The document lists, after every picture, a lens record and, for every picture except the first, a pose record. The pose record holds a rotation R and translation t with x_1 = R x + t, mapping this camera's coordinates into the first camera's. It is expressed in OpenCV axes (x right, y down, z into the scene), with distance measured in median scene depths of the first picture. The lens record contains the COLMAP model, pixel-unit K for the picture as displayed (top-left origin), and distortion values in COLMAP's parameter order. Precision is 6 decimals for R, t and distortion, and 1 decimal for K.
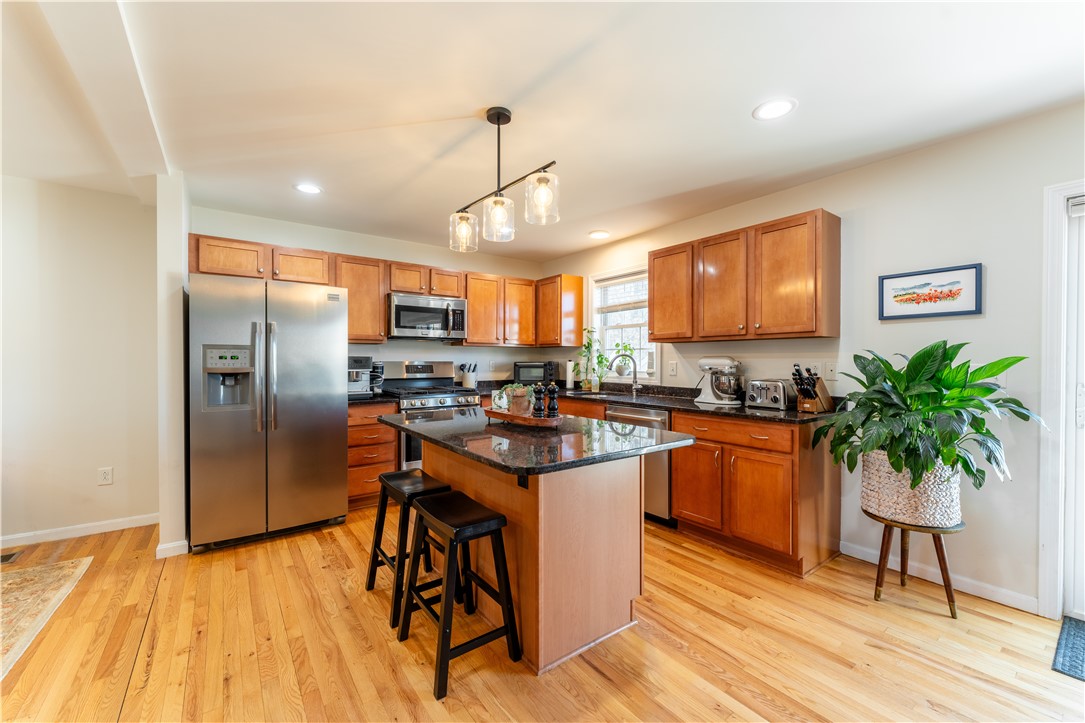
lens RADIAL K [[430.8, 0, 537.7], [0, 430.8, 364.0], [0, 0, 1]] dist [0.000193, -0.000098]
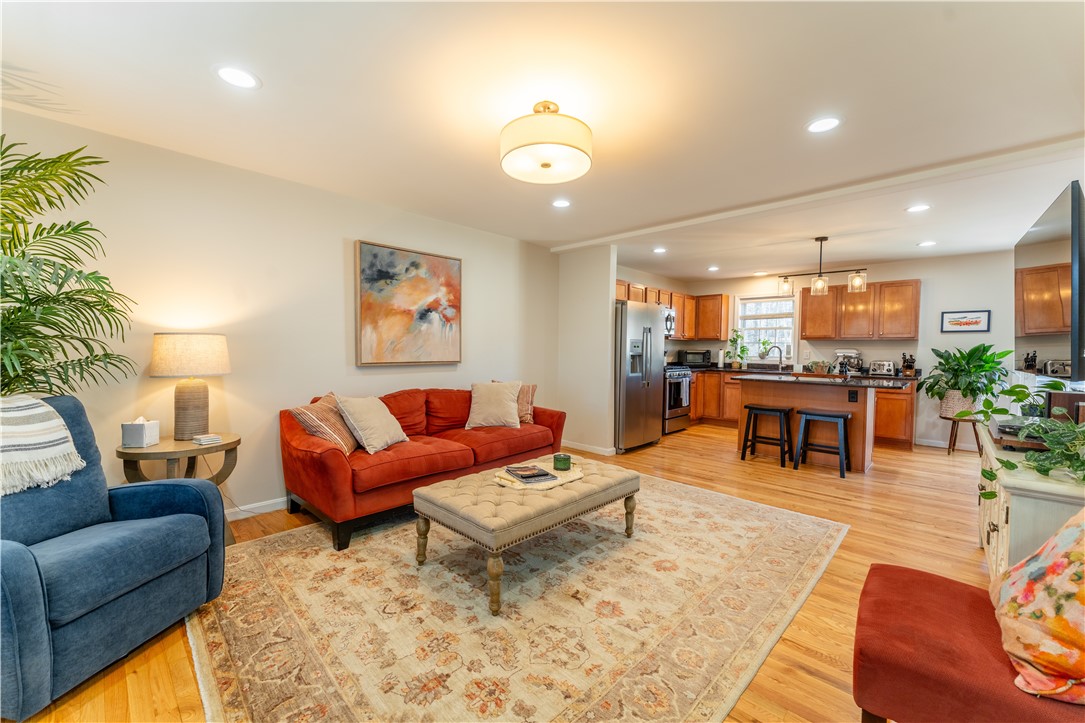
lens RADIAL K [[430.8, 0, 537.7], [0, 430.8, 364.0], [0, 0, 1]] dist [0.000193, -0.000098]
pose [[0.985406, 0.003861, 0.170177, -1.148369], [-0.008840, 0.999554, 0.028509, 0.008014], [-0.169992, -0.029597, 0.985001, -0.572054]]
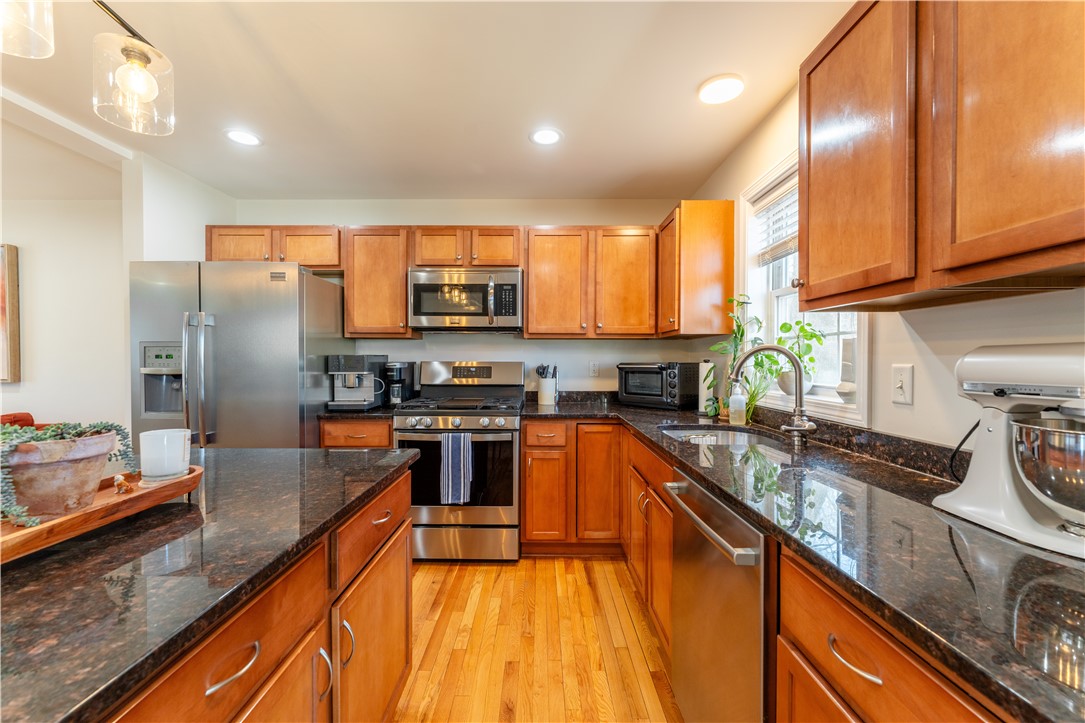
lens RADIAL K [[438.5, 0, 538.3], [0, 438.5, 363.6], [0, 0, 1]] dist [-0.000906, -0.000081]
pose [[0.803011, 0.005161, -0.595942, 0.317647], [-0.006358, 0.999980, 0.000094, -0.004426], [0.595931, 0.003714, 0.803027, 0.595654]]
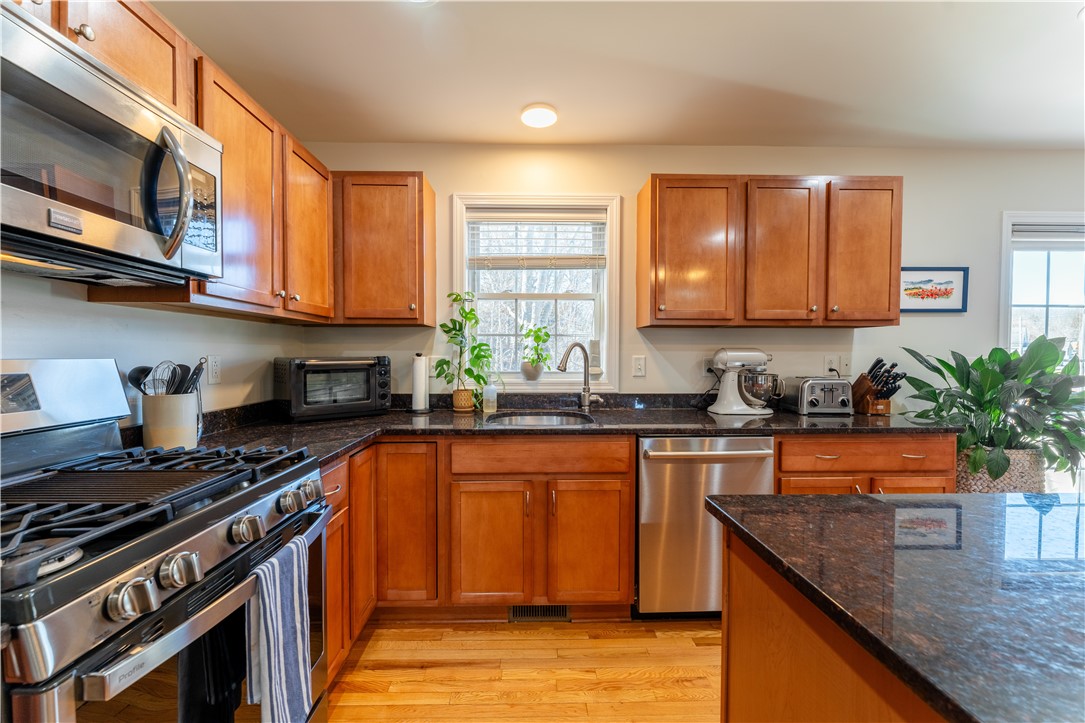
lens RADIAL K [[438.5, 0, 538.3], [0, 438.5, 363.6], [0, 0, 1]] dist [-0.000906, -0.000081]
pose [[0.573623, -0.019137, 0.818896, -0.358536], [0.007755, 0.999809, 0.017932, -0.007588], [-0.819083, -0.003936, 0.573662, 0.815355]]
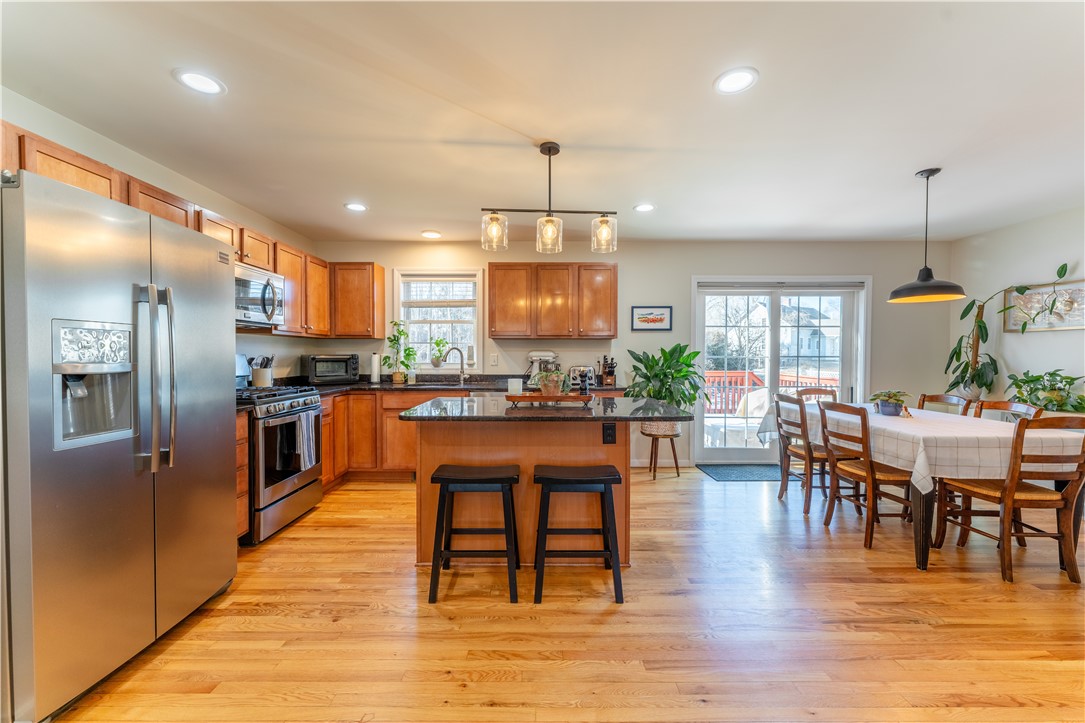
lens RADIAL K [[430.8, 0, 537.7], [0, 430.8, 364.0], [0, 0, 1]] dist [0.000193, -0.000098]
pose [[0.593664, -0.017644, 0.804519, -0.660263], [0.007187, 0.999836, 0.016624, 0.003099], [-0.804681, -0.004087, 0.593694, 0.188093]]
